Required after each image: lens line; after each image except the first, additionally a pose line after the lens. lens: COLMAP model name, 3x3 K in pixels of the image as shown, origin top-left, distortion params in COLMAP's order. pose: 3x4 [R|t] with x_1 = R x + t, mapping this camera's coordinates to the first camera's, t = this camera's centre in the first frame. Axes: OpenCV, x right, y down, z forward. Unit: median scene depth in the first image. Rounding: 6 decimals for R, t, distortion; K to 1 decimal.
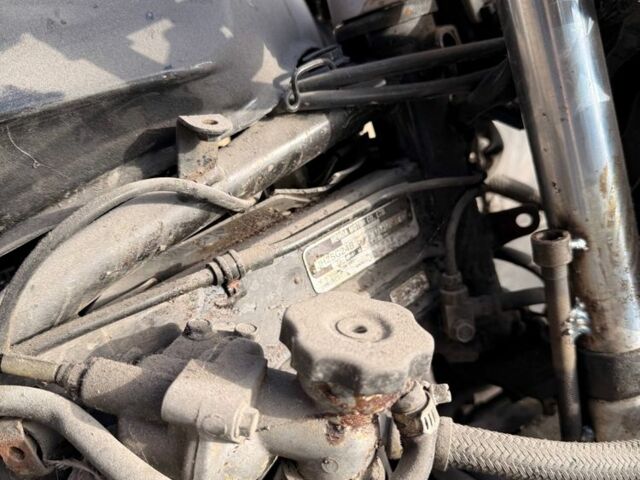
lens RADIAL K [[642.6, 0, 325.3], [0, 642.6, 242.7], [0, 0, 1]] dist [0.038026, 0.000000]
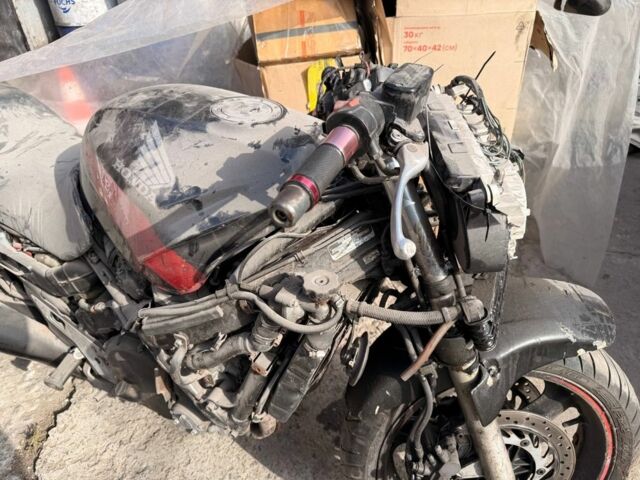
lens RADIAL K [[445.7, 0, 321.0], [0, 445.7, 236.8], [0, 0, 1]] dist [-0.007632, -0.017740]
pose [[0.954822, -0.008937, -0.297042, 0.641099], [0.055223, 0.987475, 0.147799, -0.396894], [0.292001, -0.157525, 0.943356, -1.130297]]
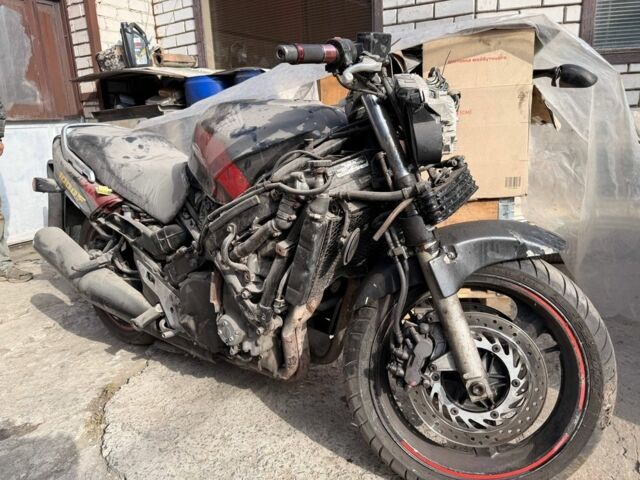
lens RADIAL K [[445.7, 0, 319.5], [0, 445.7, 240.9], [0, 0, 1]] dist [-0.007632, -0.017740]
pose [[0.879730, -0.070971, -0.470147, 1.487893], [-0.020060, 0.982377, -0.185831, 1.255152], [0.475050, 0.172912, 0.862803, -1.882925]]
